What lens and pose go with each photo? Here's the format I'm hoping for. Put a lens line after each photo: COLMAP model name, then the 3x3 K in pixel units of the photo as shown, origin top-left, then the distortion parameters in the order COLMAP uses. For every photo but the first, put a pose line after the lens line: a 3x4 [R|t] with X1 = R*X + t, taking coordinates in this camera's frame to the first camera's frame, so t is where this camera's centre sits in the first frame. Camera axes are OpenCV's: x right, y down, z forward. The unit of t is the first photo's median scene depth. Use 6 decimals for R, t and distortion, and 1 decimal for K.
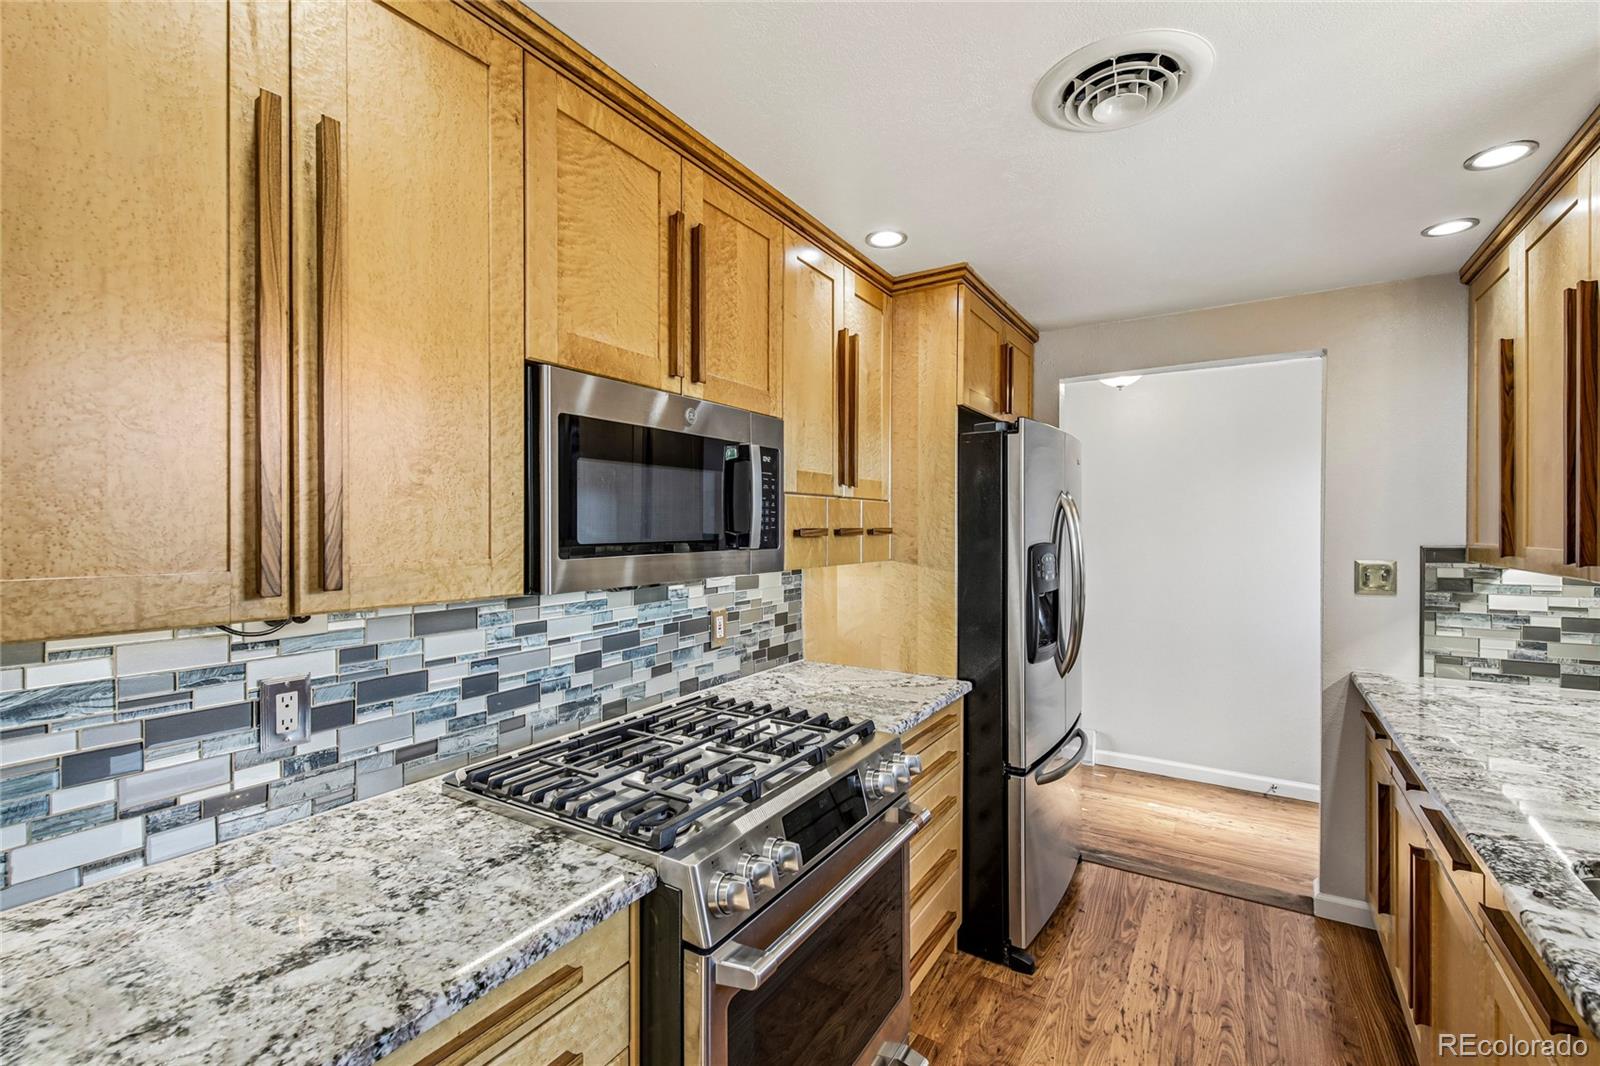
lens RADIAL K [[700.0, 0, 800.0], [0, 700.0, 533.0], [0, 0, 1]] dist [-0.000401, -0.009272]
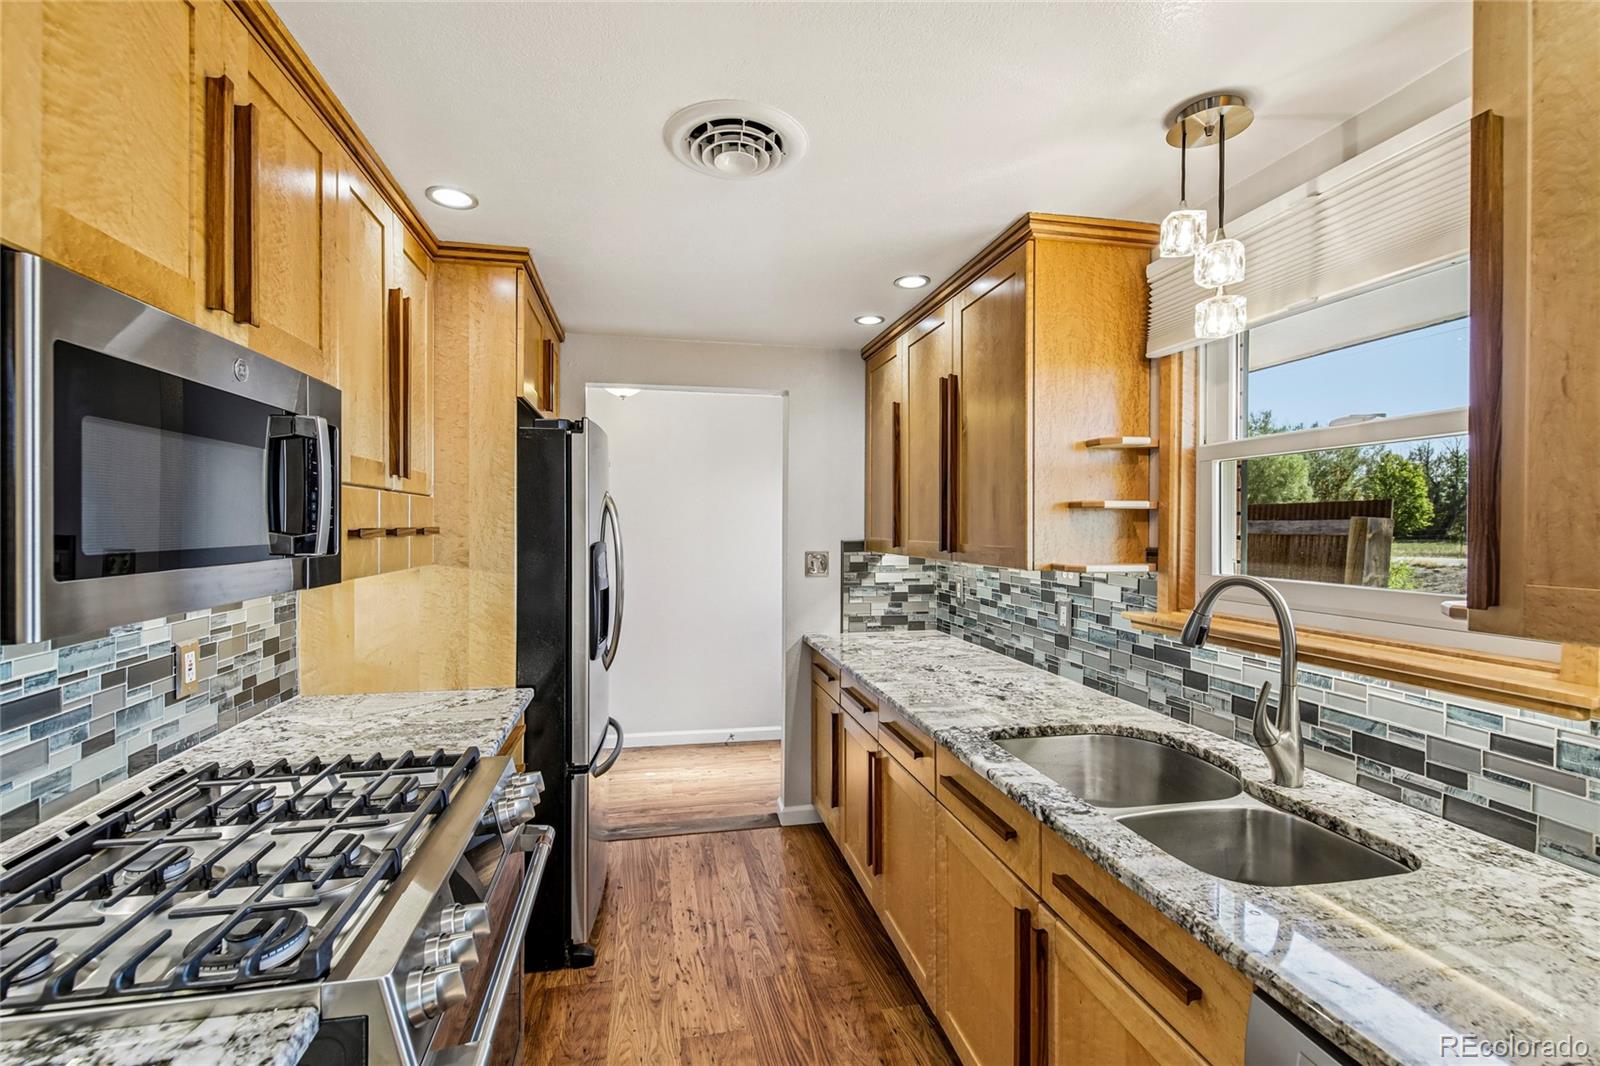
lens RADIAL K [[696.3, 0, 791.7], [0, 696.3, 531.7], [0, 0, 1]] dist [0.001799, -0.009596]
pose [[0.706029, -0.003570, 0.708174, -0.185031], [0.001778, 0.999993, 0.003269, -0.003772], [-0.708180, -0.001049, 0.706031, 0.078582]]
